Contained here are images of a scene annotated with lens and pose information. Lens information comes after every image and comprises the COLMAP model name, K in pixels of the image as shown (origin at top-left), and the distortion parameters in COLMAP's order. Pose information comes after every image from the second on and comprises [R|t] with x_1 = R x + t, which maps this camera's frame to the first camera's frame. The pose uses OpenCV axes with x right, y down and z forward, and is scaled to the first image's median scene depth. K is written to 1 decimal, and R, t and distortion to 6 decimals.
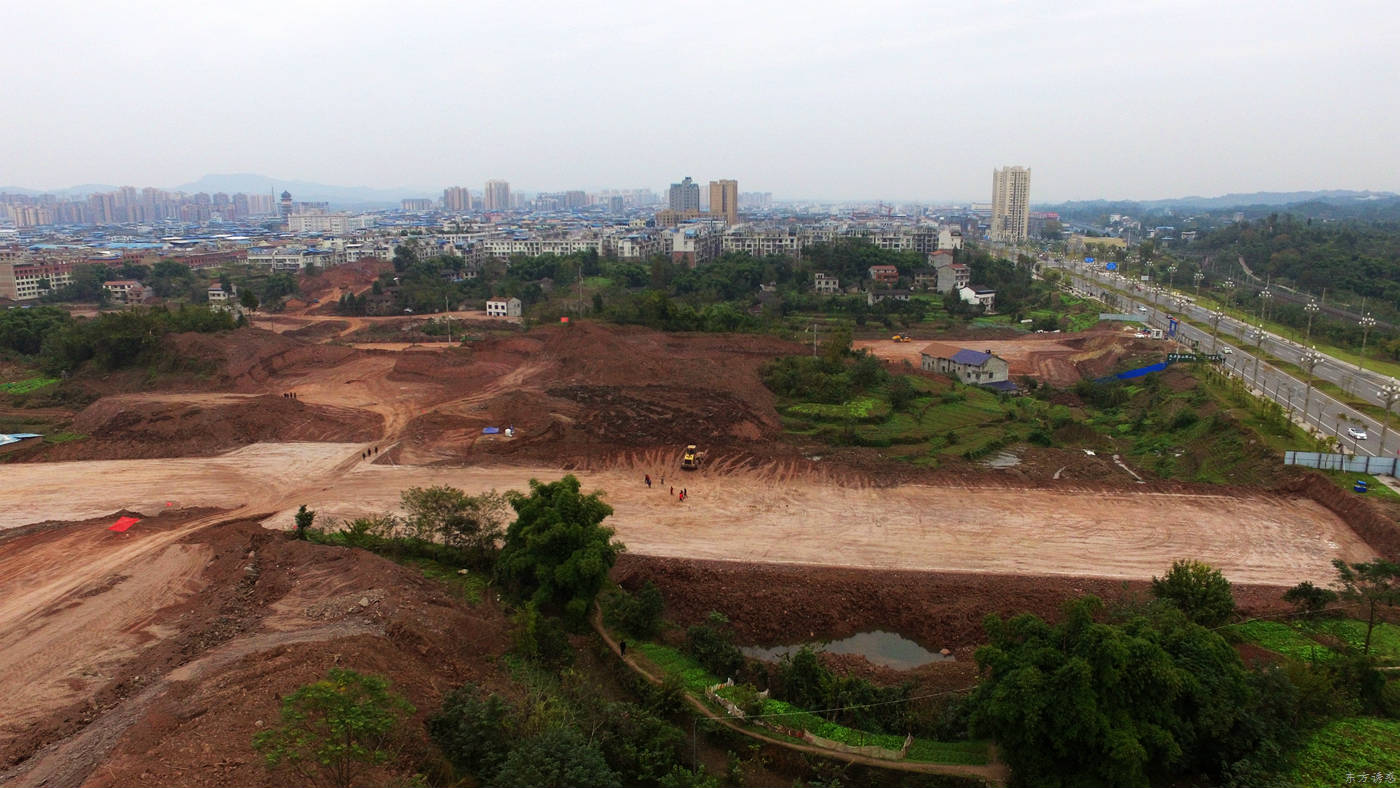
lens RADIAL K [[941.4, 0, 698.2], [0, 941.4, 401.3], [0, 0, 1]] dist [-0.123065, 0.092242]
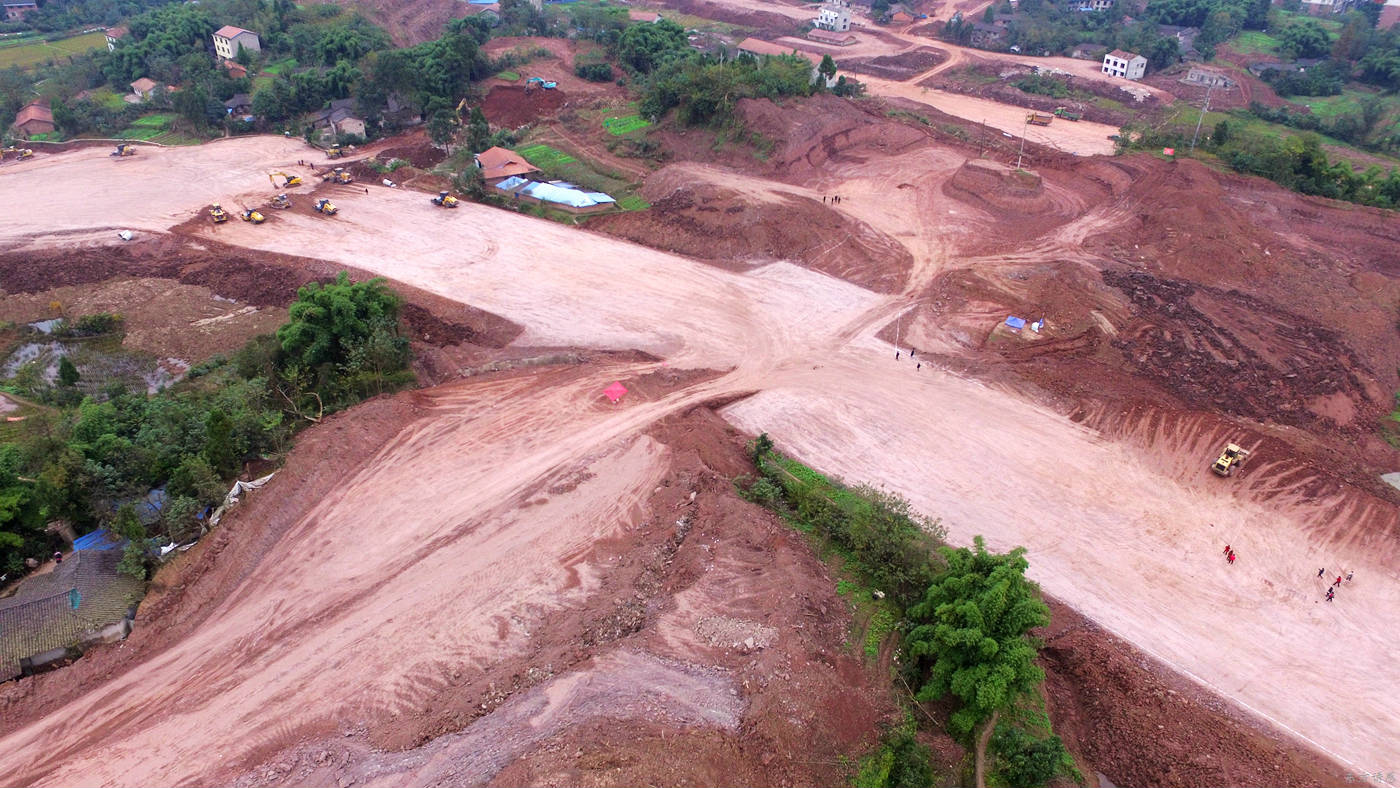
lens RADIAL K [[941.4, 0, 701.9], [0, 941.4, 403.6], [0, 0, 1]] dist [-0.123065, 0.092242]
pose [[0.800422, 0.341314, -0.492777, 0.000412], [-0.153049, 0.911184, 0.382518, -0.151491], [0.579569, -0.230757, 0.781569, 0.098230]]
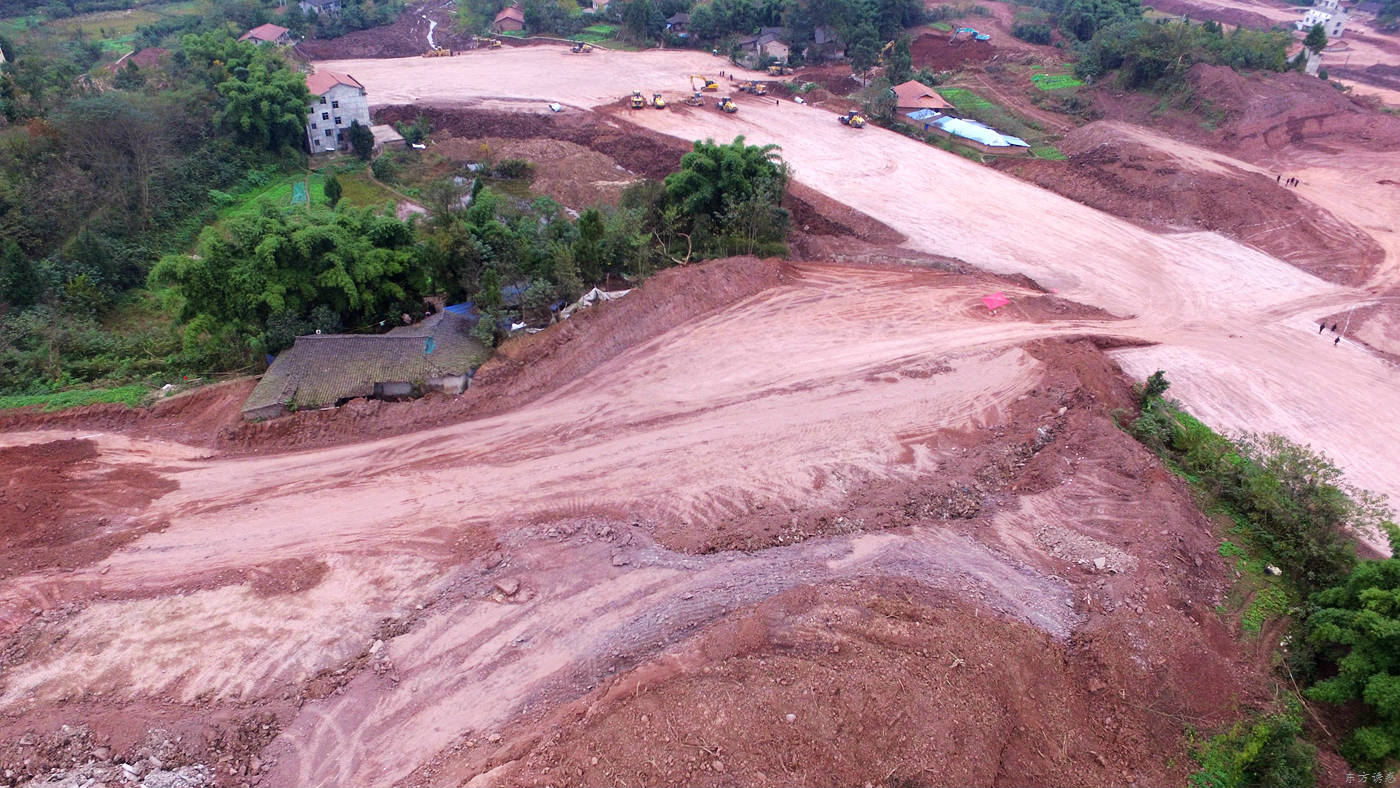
lens RADIAL K [[941.4, 0, 704.0], [0, 941.4, 407.2], [0, 0, 1]] dist [-0.123065, 0.092242]
pose [[0.473846, 0.493163, -0.729561, -0.001583], [-0.215599, 0.868231, 0.446870, -0.073304], [0.853807, -0.054455, 0.517733, 0.113884]]
